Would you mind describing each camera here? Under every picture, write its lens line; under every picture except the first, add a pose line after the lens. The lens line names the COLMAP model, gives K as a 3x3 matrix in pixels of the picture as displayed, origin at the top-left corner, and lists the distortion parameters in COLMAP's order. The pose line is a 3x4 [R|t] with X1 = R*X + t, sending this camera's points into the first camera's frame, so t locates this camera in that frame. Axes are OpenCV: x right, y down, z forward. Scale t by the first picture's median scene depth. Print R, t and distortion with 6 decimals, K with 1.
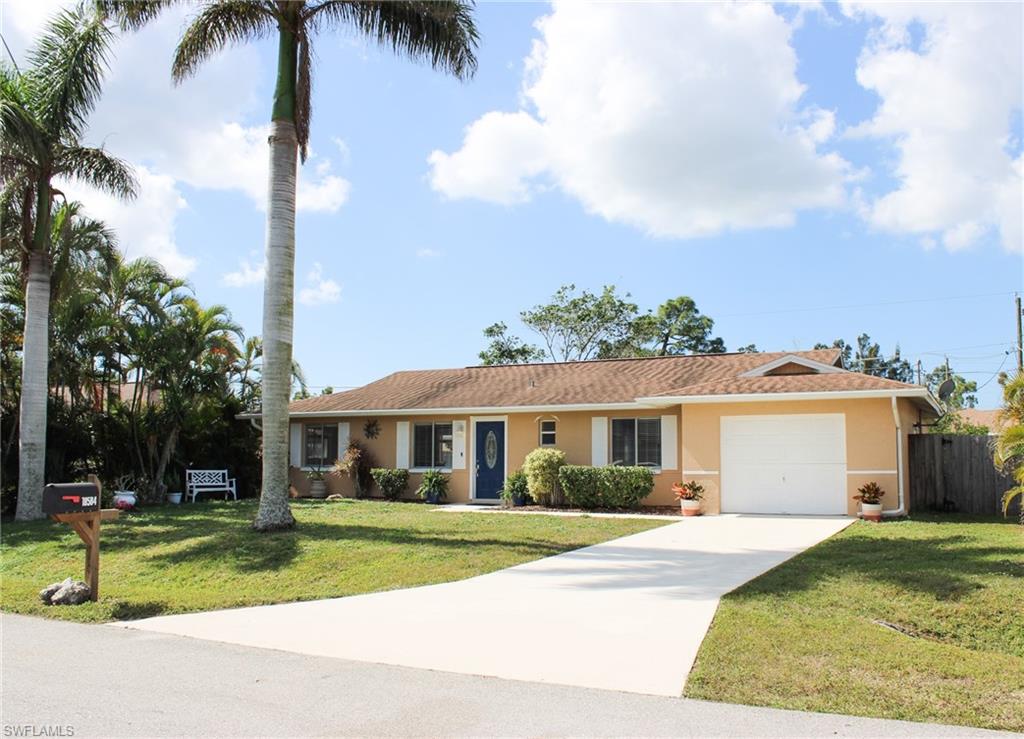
lens RADIAL K [[926.2, 0, 543.1], [0, 926.2, 372.8], [0, 0, 1]] dist [-0.114438, 0.016362]
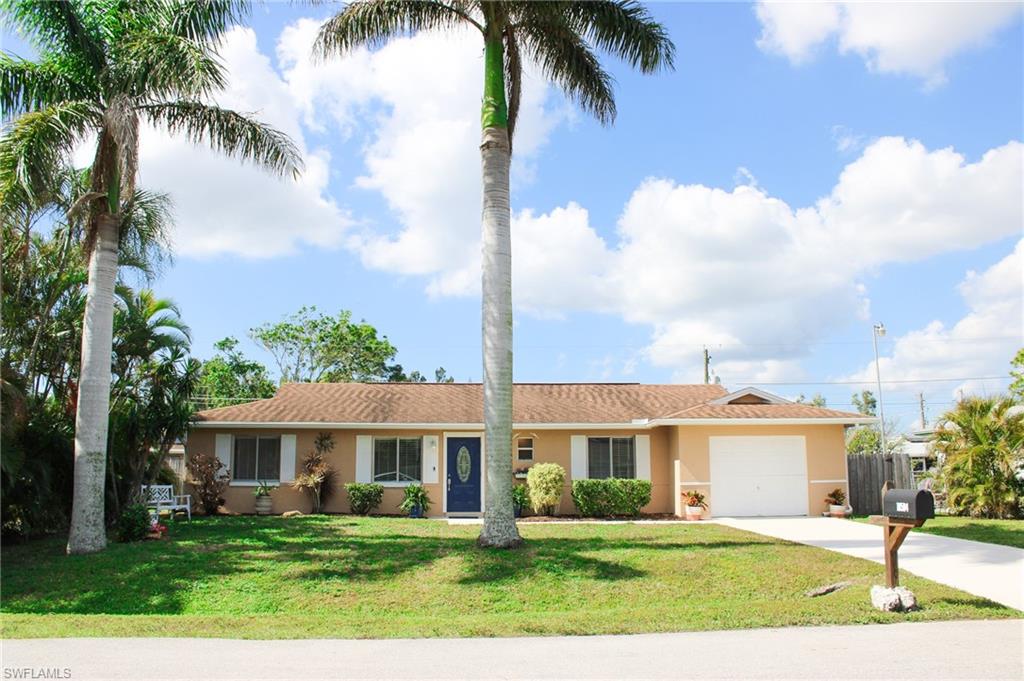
lens RADIAL K [[848.4, 0, 504.7], [0, 848.4, 352.1], [0, 0, 1]] dist [-0.158235, 0.125617]
pose [[0.872499, 0.069144, 0.483699, -0.488581], [-0.043353, 0.996987, -0.064317, 0.016532], [-0.486689, 0.035147, 0.872868, 0.144009]]
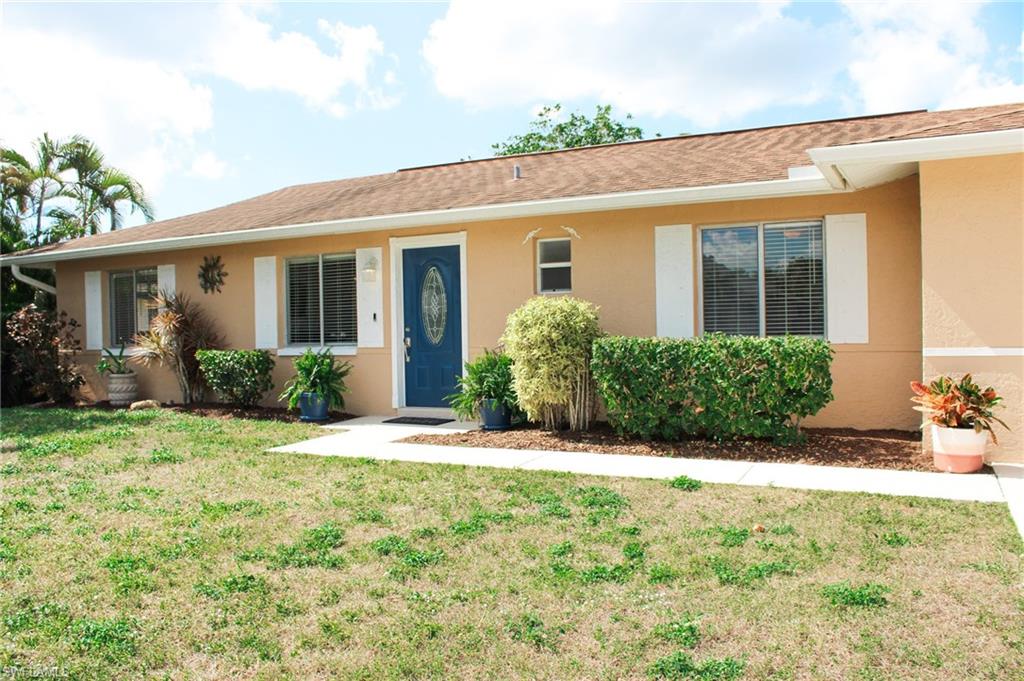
lens RADIAL K [[848.4, 0, 504.7], [0, 848.4, 352.1], [0, 0, 1]] dist [-0.158235, 0.125617]
pose [[0.999757, -0.016917, -0.014164, -0.013838], [0.018506, 0.992500, 0.120837, 0.054986], [0.012014, -0.121070, 0.992571, 0.565956]]
